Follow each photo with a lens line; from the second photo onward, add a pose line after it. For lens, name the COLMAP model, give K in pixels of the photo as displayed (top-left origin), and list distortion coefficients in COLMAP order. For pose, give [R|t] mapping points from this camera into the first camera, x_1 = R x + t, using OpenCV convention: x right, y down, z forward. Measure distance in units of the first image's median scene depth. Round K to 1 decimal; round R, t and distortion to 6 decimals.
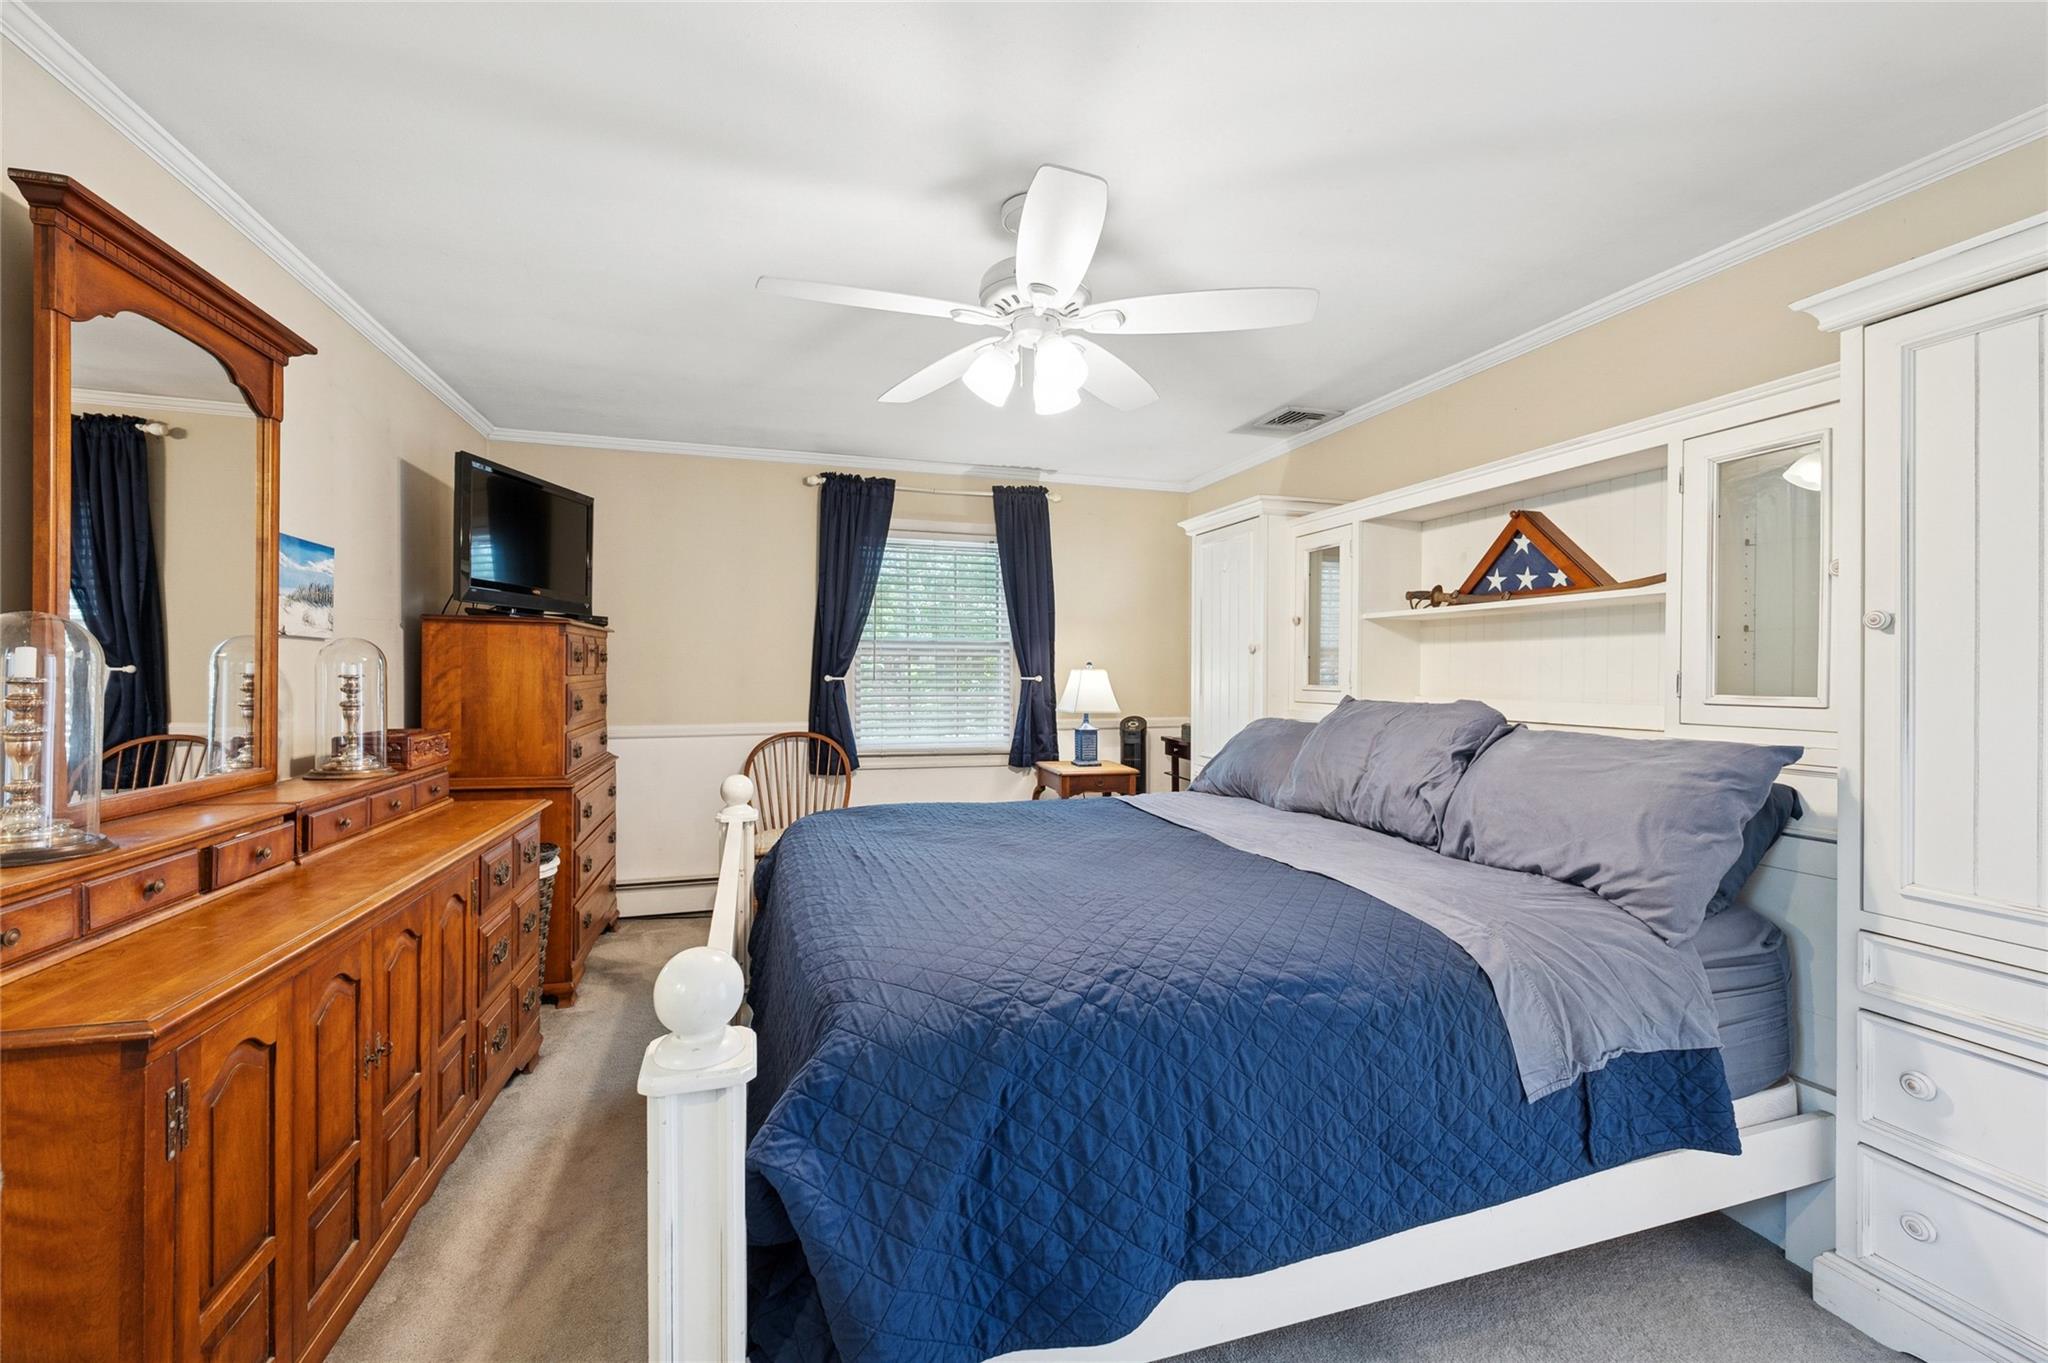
lens RADIAL K [[826.9, 0, 1019.1], [0, 826.9, 678.1], [0, 0, 1]] dist [-0.005341, 0.001311]
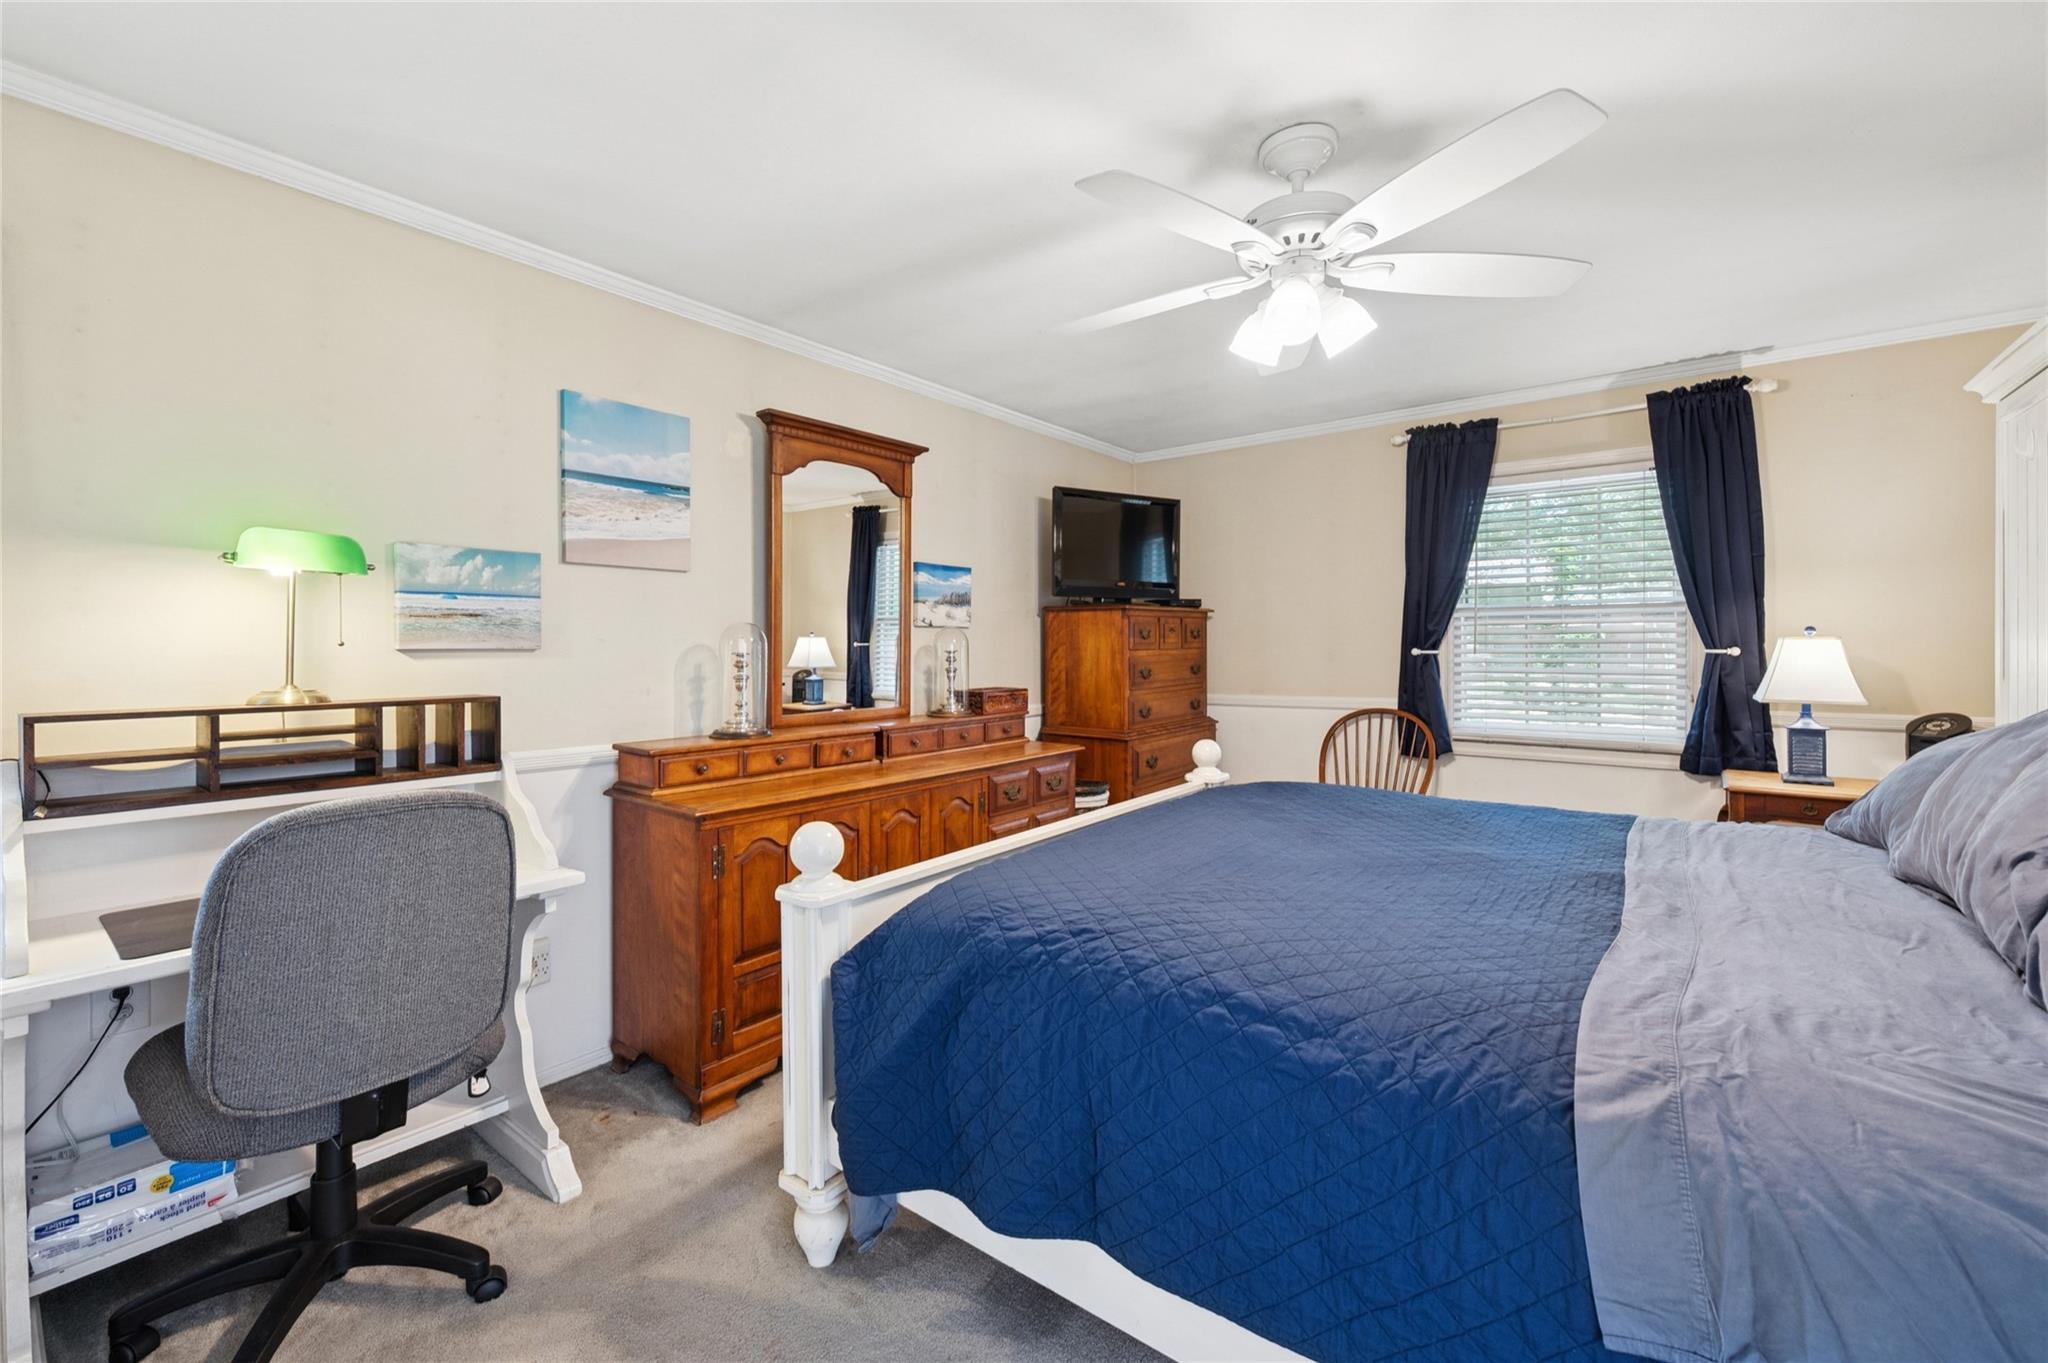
lens RADIAL K [[826.9, 0, 974.5], [0, 826.9, 648.5], [0, 0, 1]] dist [-0.005341, 0.001311]
pose [[0.563242, -0.006541, -0.826266, 0.251984], [0.002445, 0.999977, -0.006249, 0.000947], [0.826289, 0.001500, 0.563245, 0.079967]]
